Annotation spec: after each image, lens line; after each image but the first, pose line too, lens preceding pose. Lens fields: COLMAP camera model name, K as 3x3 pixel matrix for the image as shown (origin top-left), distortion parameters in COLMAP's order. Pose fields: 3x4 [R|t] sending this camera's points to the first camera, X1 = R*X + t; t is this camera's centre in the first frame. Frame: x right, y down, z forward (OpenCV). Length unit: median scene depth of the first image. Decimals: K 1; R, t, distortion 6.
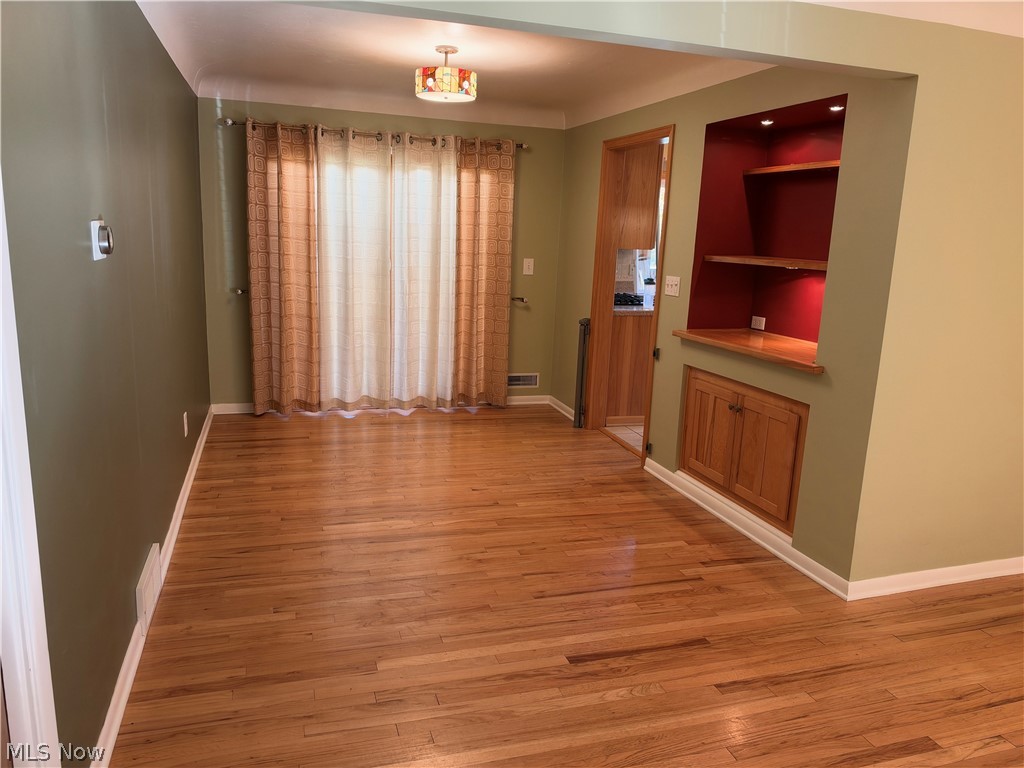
lens RADIAL K [[733.5, 0, 513.5], [0, 733.5, 384.7], [0, 0, 1]] dist [0.073548, -0.161640]
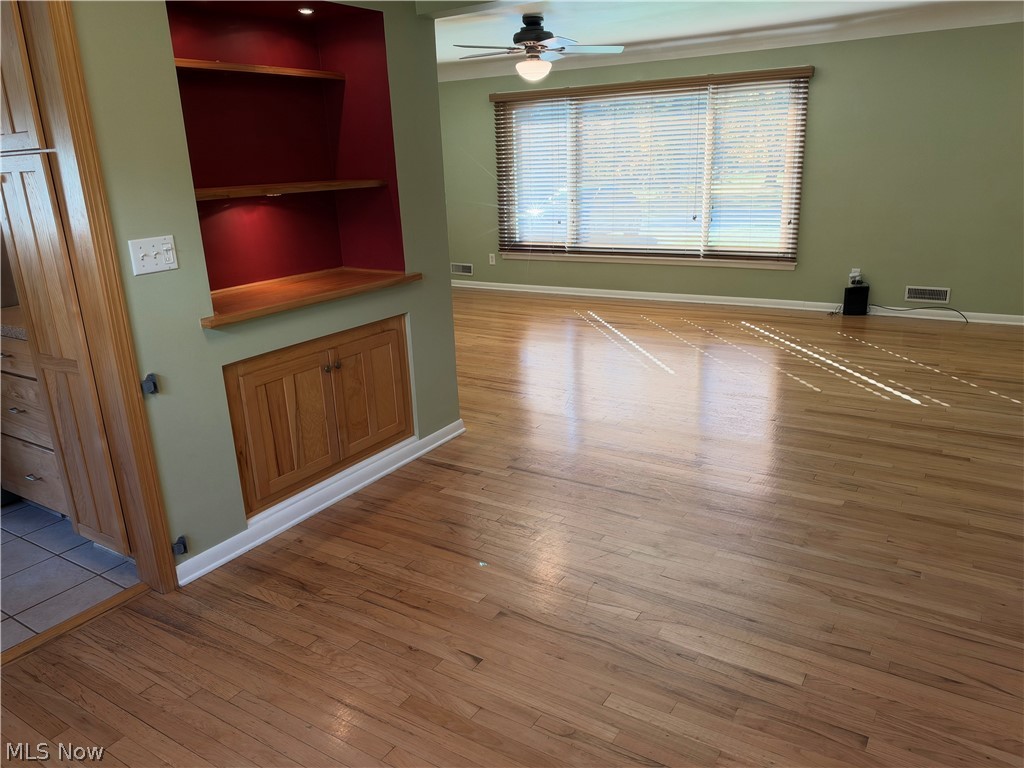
lens RADIAL K [[733.5, 0, 513.5], [0, 733.5, 384.7], [0, 0, 1]] dist [0.073548, -0.161640]
pose [[-0.639908, -0.240692, 0.729785, -0.432197], [0.168468, 0.882638, 0.438826, -0.272811], [-0.749758, 0.403753, -0.524258, 1.247574]]
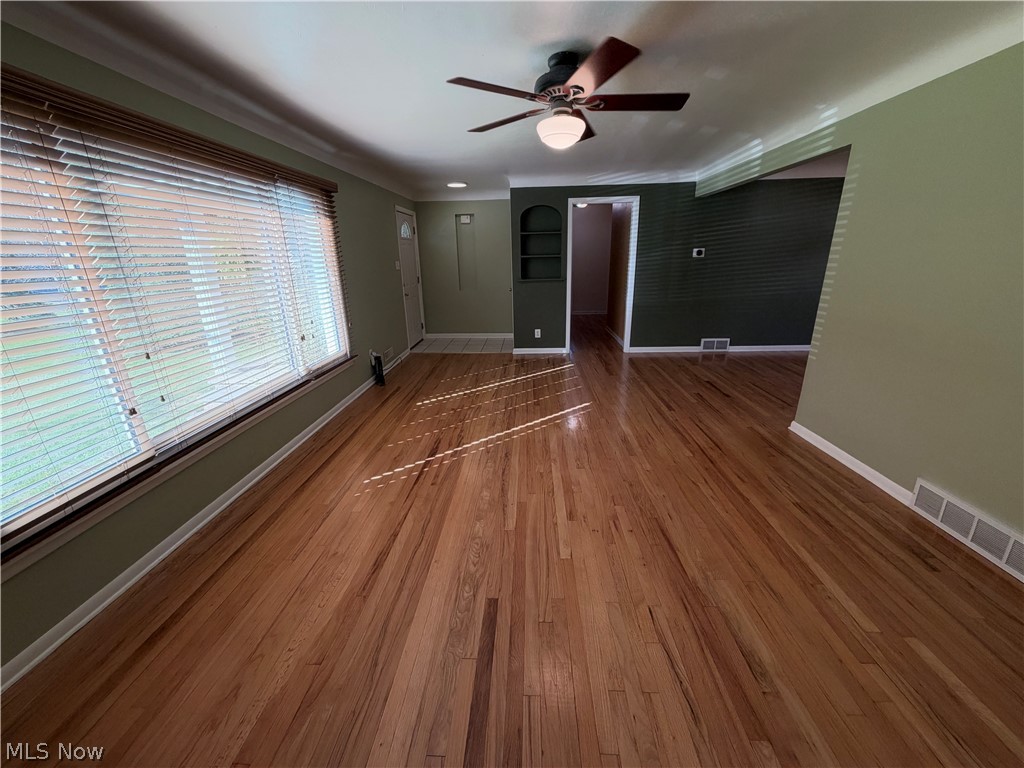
lens RADIAL K [[402.9, 0, 507.8], [0, 402.9, 383.6], [0, 0, 1]] dist [0.000923, 0.000046]
pose [[-0.354730, 0.254832, -0.899571, 1.281243], [-0.179366, 0.925721, 0.332970, -0.031447], [0.917603, 0.279466, -0.282673, 0.454154]]
